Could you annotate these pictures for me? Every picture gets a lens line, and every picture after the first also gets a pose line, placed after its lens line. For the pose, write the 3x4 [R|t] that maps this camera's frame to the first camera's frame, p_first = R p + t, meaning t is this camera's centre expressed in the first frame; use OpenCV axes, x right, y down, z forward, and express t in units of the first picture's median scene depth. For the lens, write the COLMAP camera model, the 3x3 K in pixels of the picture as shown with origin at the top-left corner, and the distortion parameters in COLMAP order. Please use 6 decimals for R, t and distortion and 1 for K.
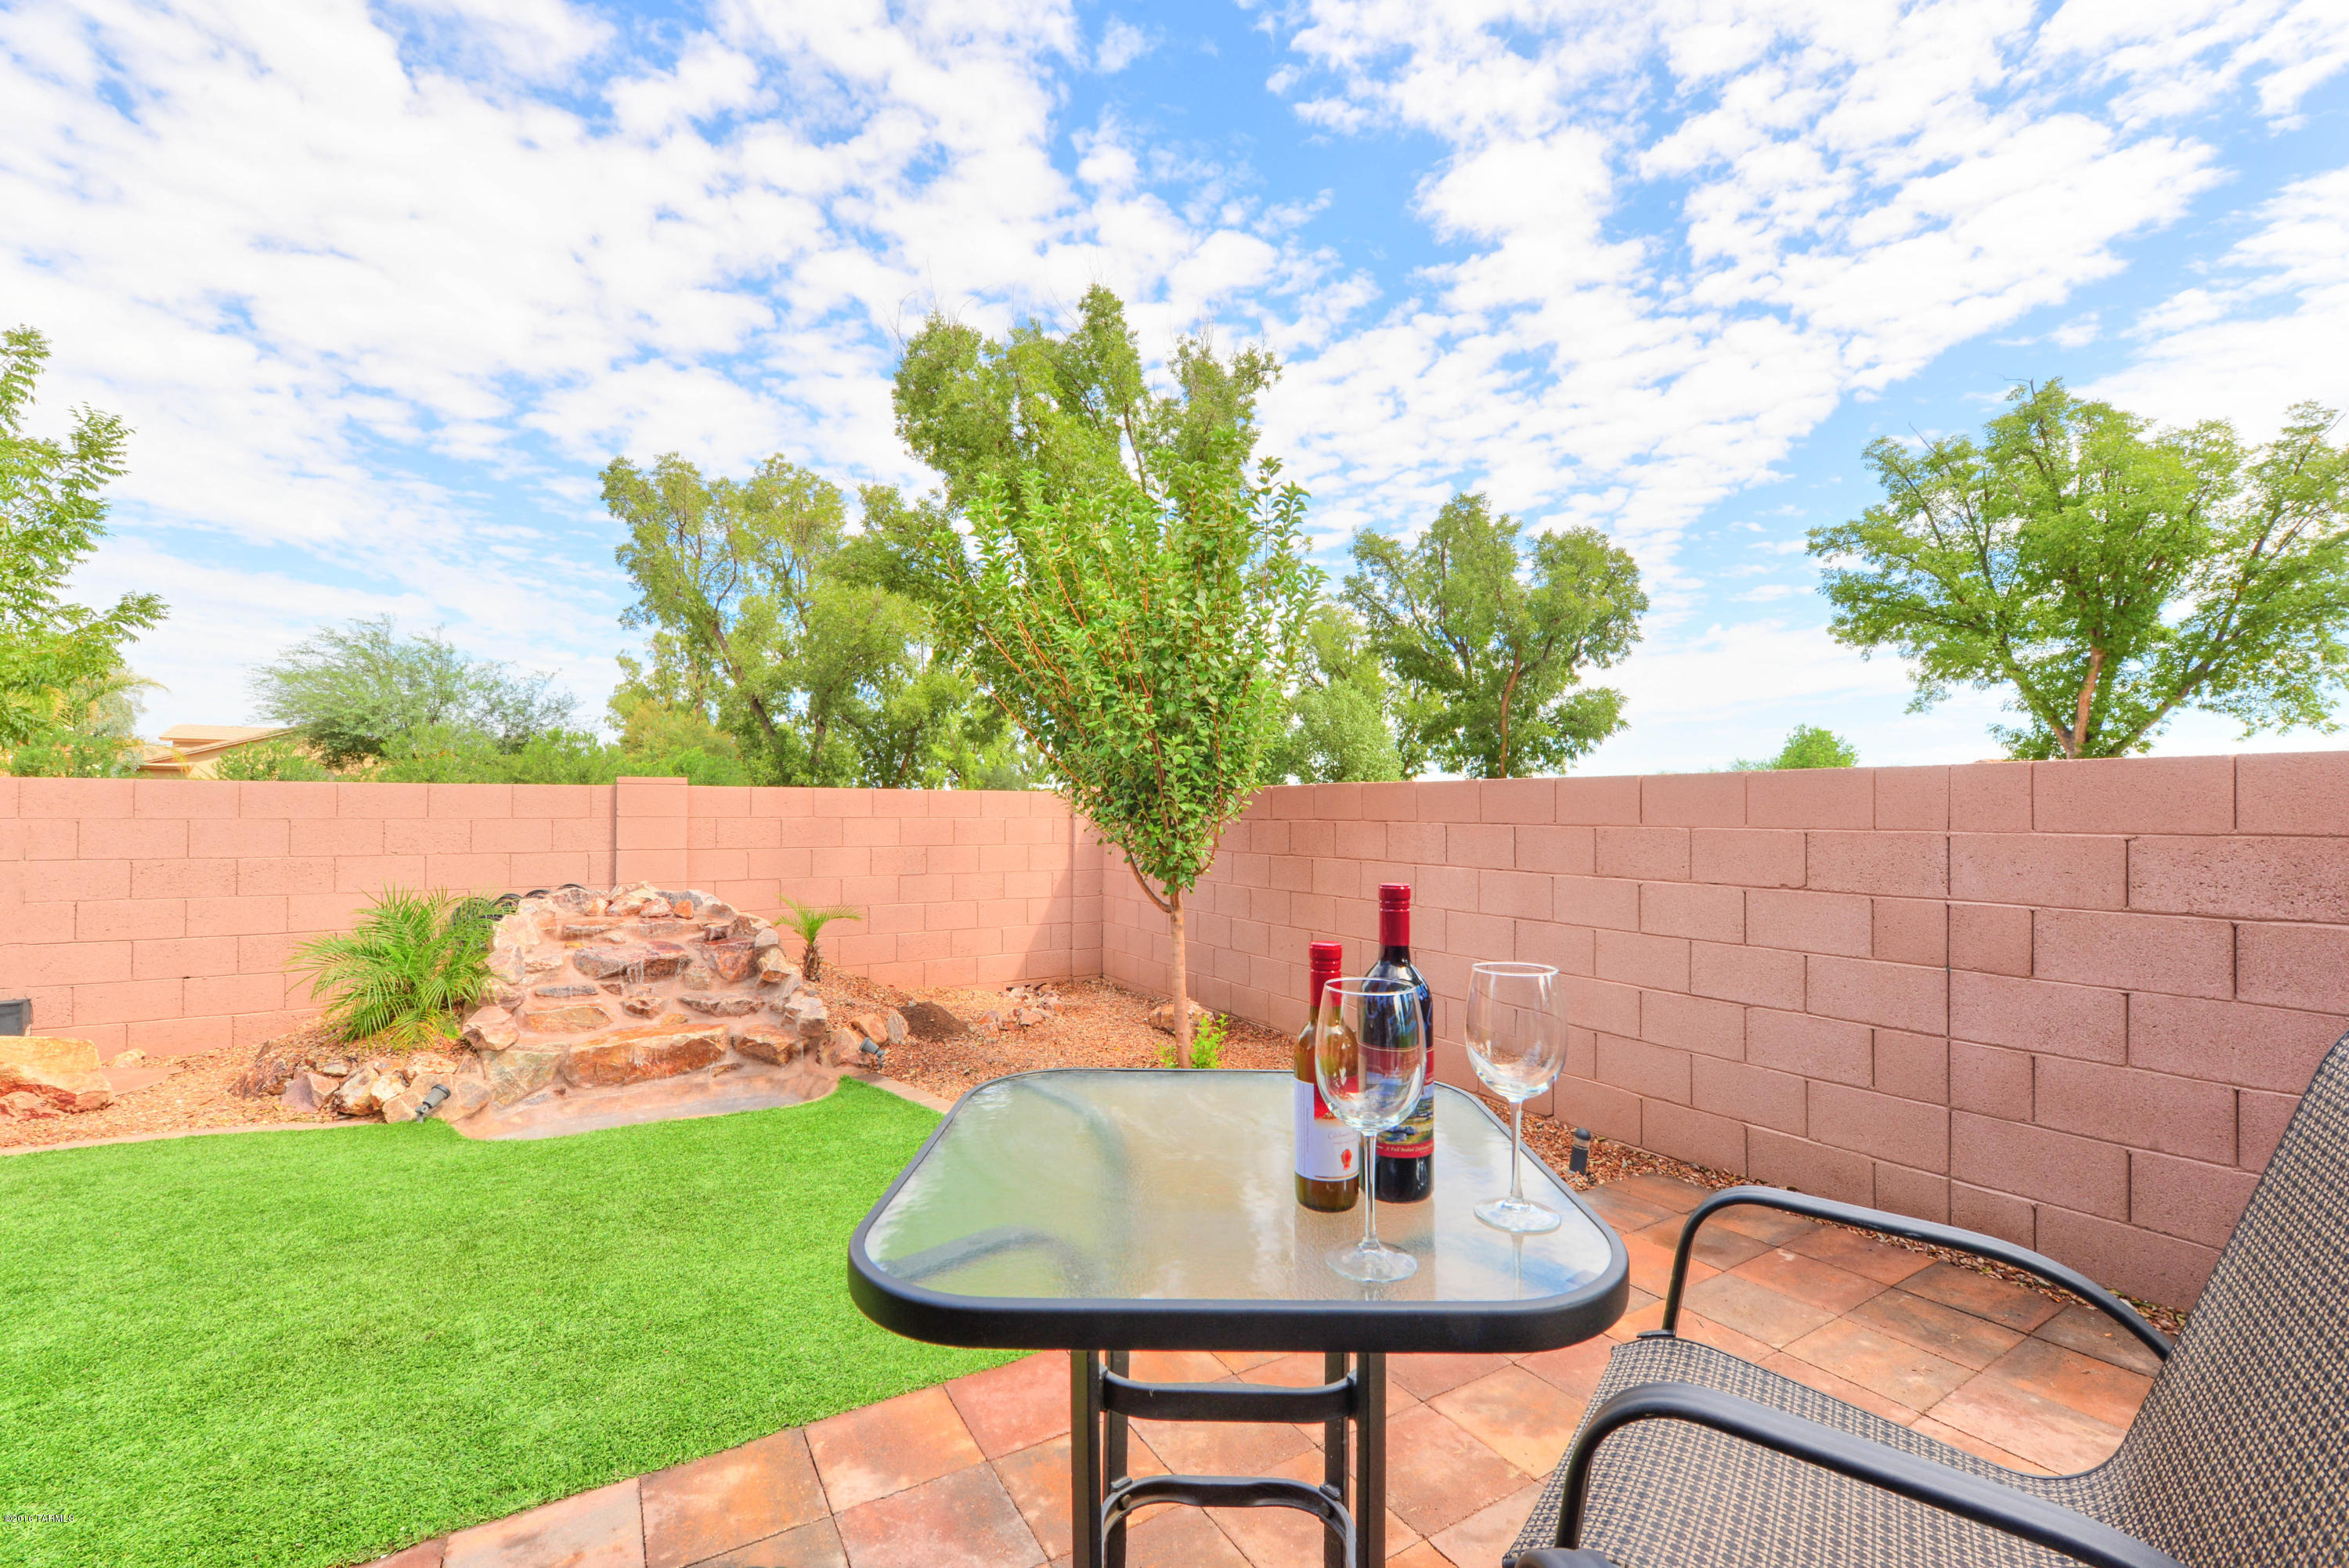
lens RADIAL K [[981.9, 0, 1185.3], [0, 981.9, 800.0], [0, 0, 1]] dist [0.000340, -0.001705]
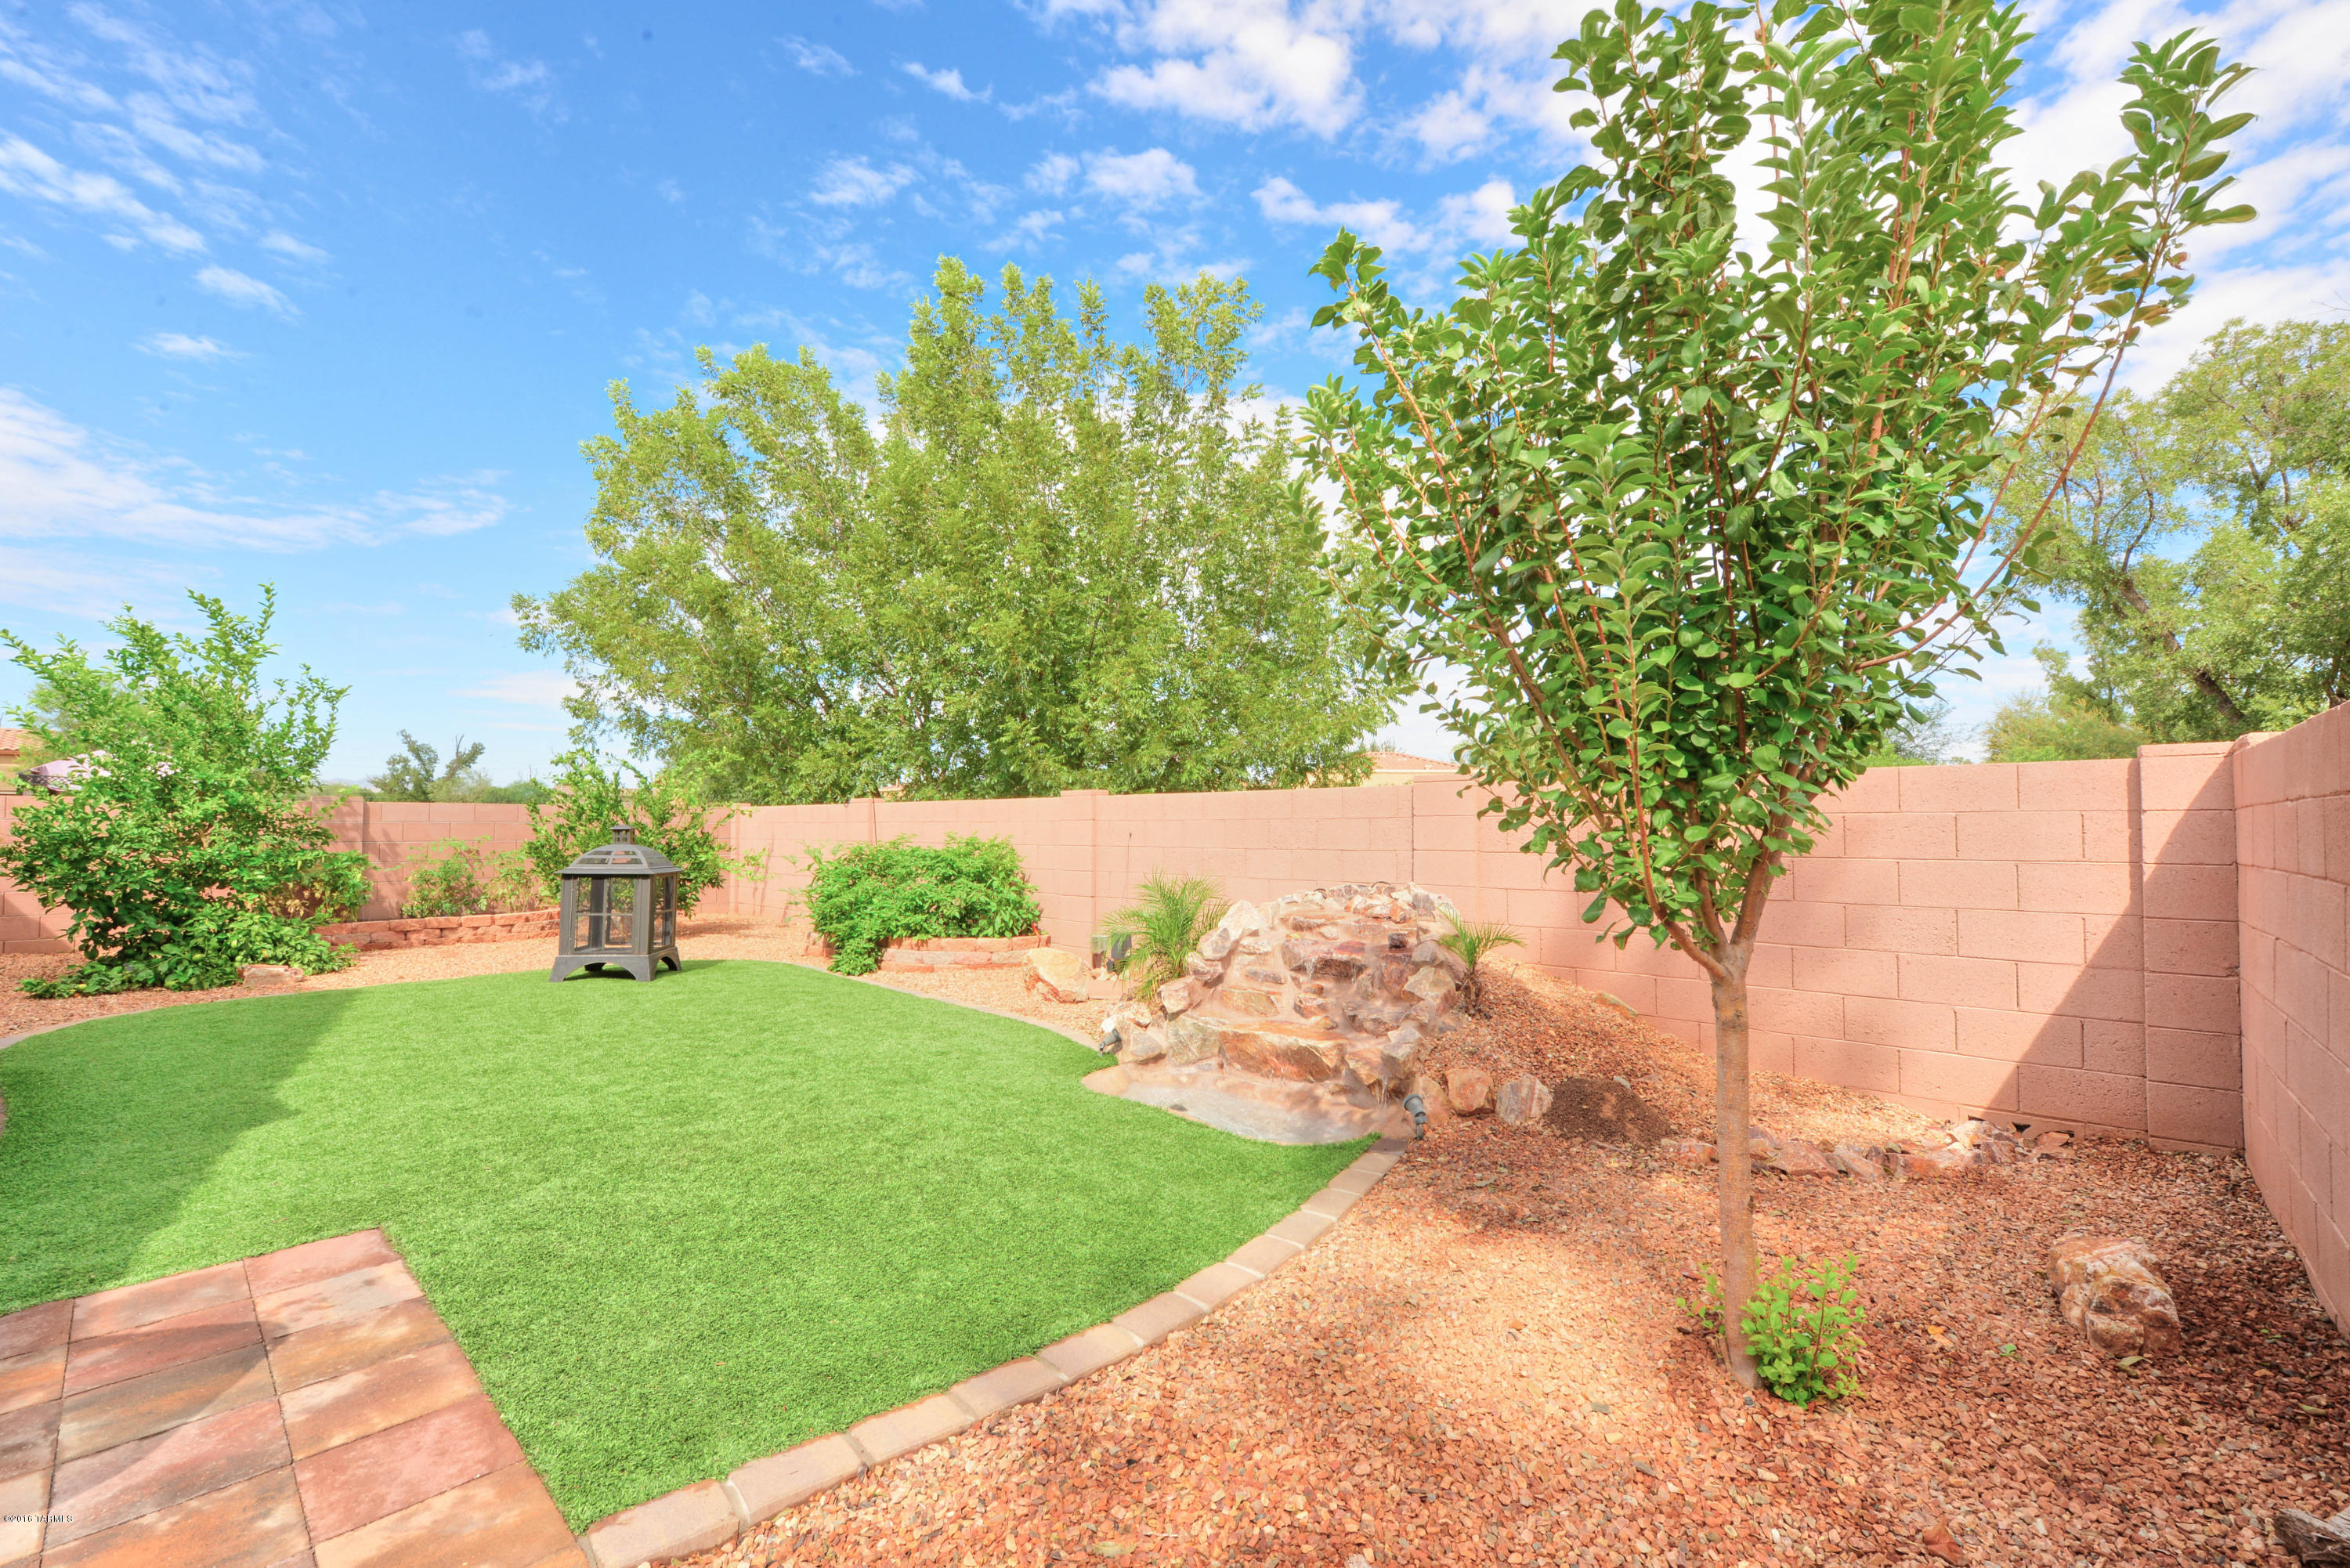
lens RADIAL K [[982.3, 0, 1166.8], [0, 982.3, 792.6], [0, 0, 1]] dist [0.000340, -0.001705]
pose [[0.255894, -0.039316, -0.965905, 0.375854], [0.007107, 0.999222, -0.038789, 0.039638], [0.966679, 0.003061, 0.255975, 0.641950]]
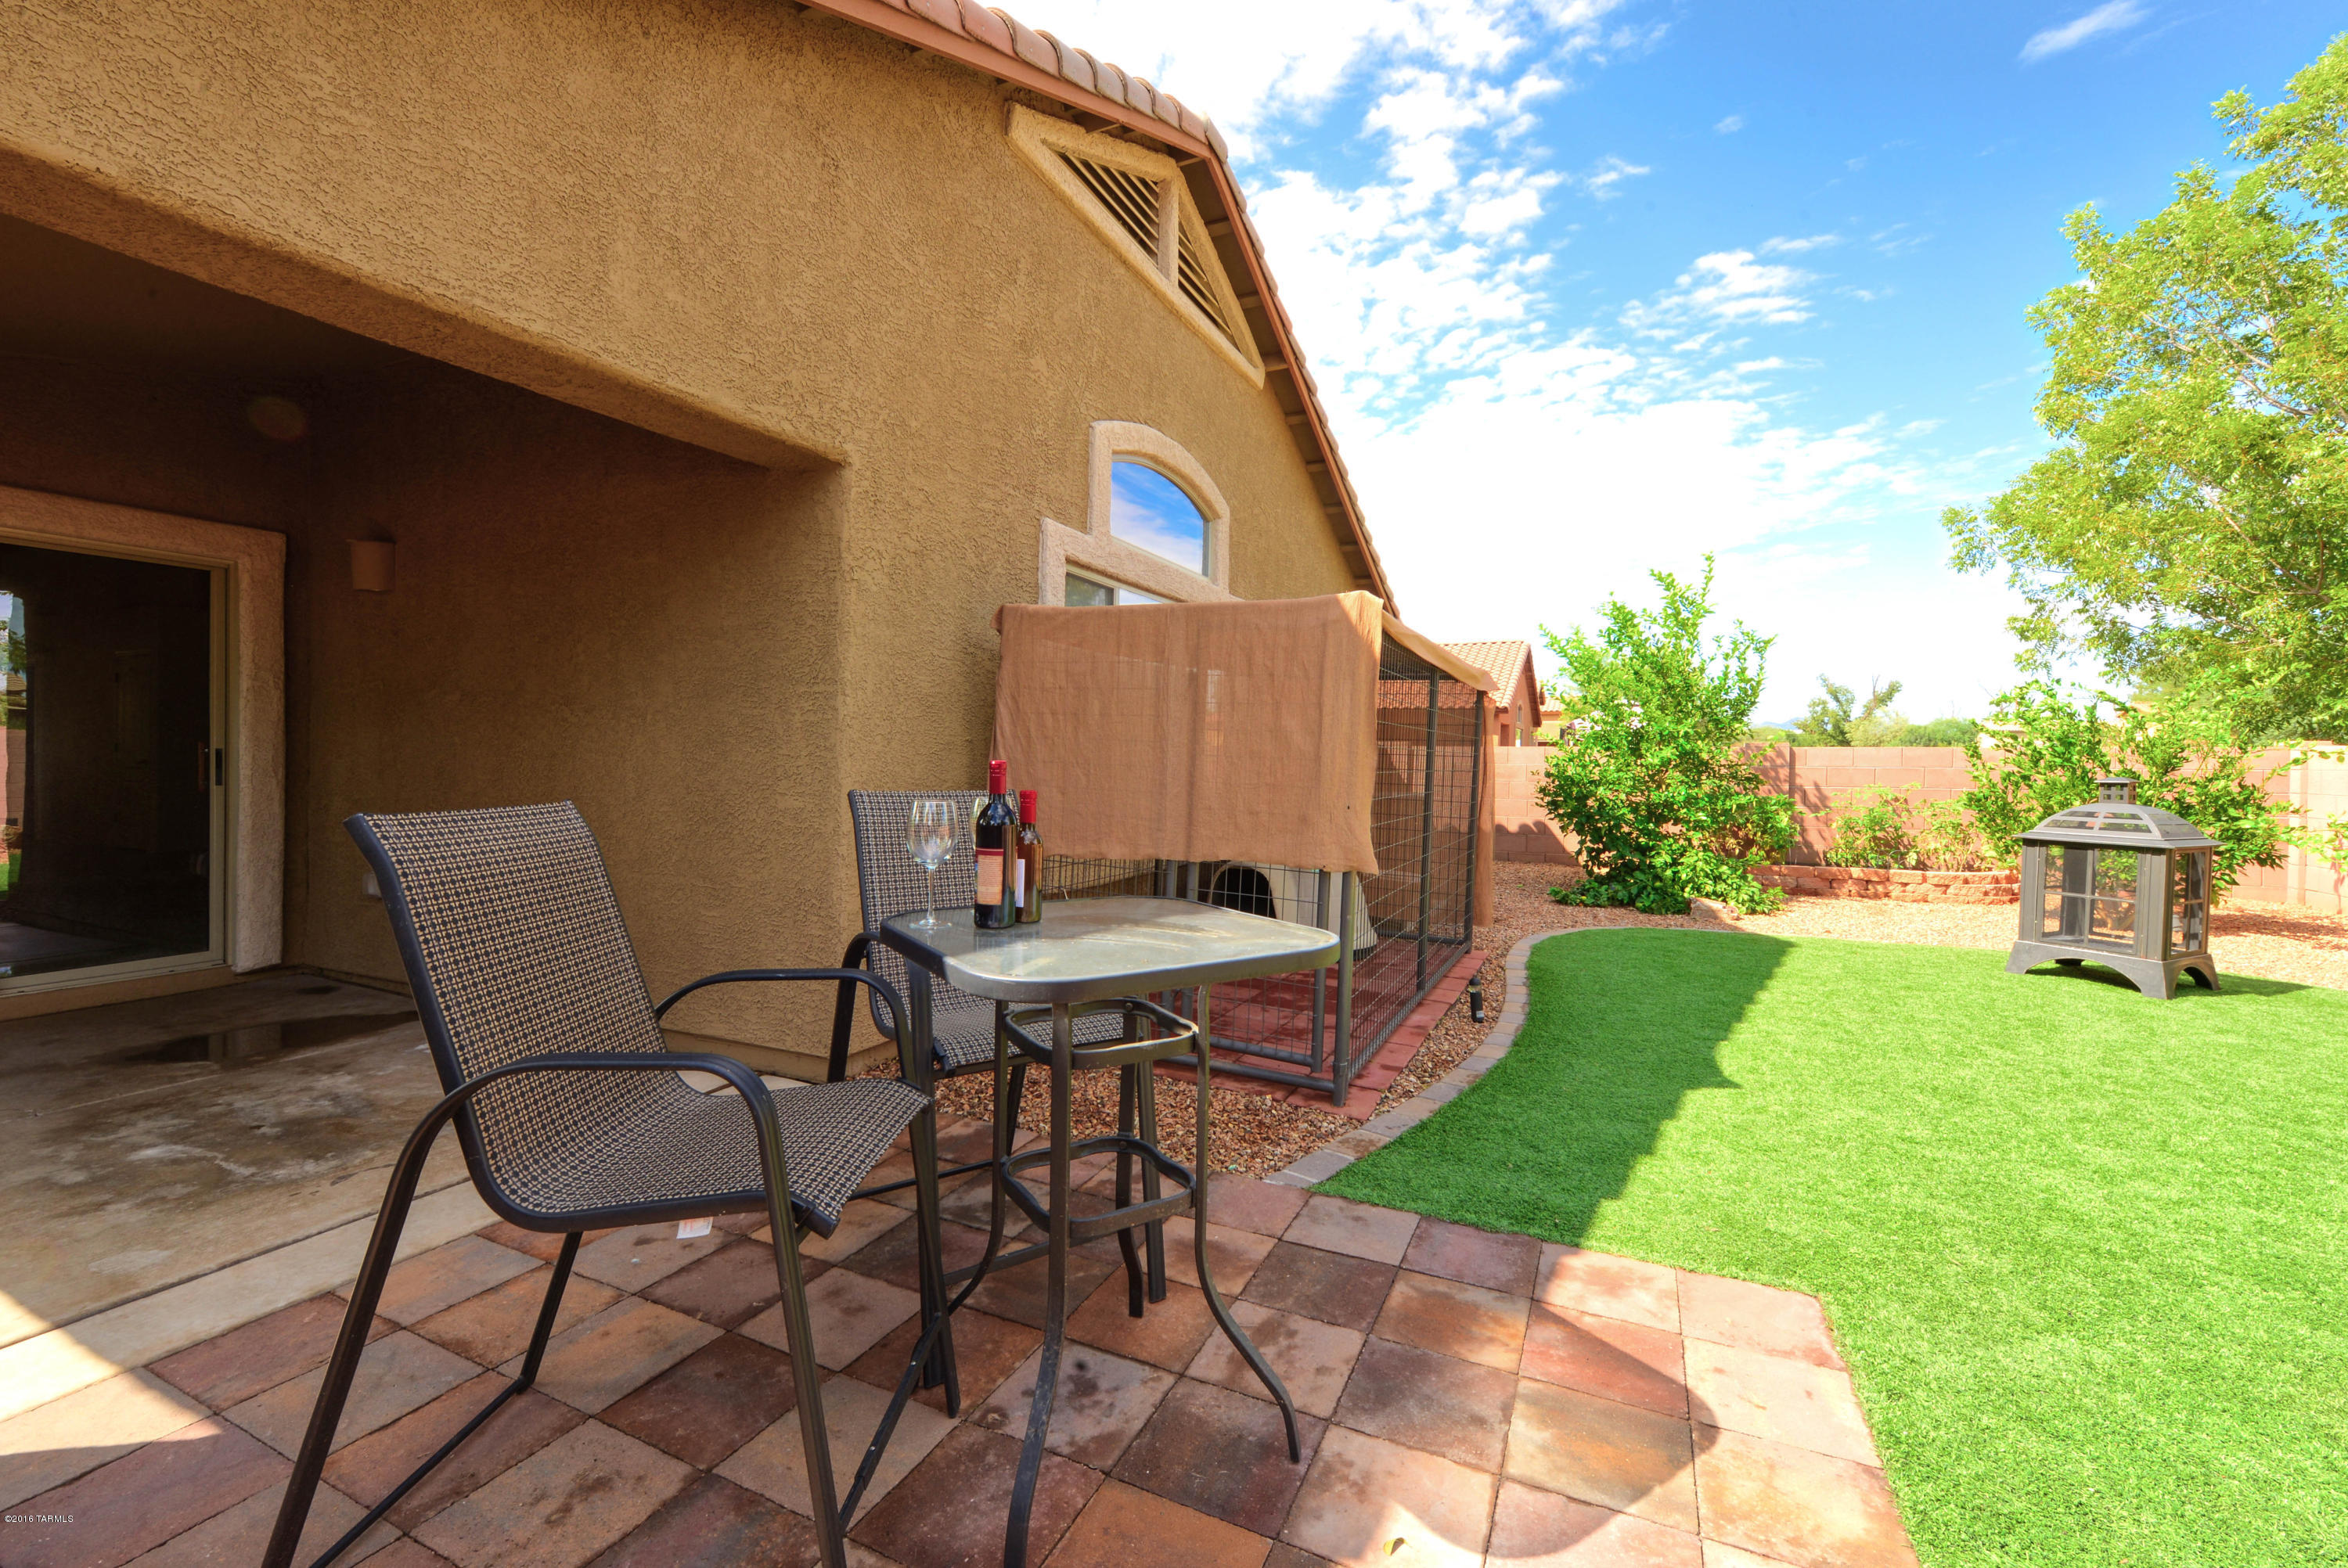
lens RADIAL K [[970.6, 0, 1153.5], [0, 970.6, 780.4], [0, 0, 1]] dist [0.000918, -0.002045]
pose [[-0.844367, -0.000694, -0.535764, 0.192939], [-0.008265, 0.999897, 0.011730, 0.022711], [0.535701, 0.014332, -0.844286, 0.554812]]
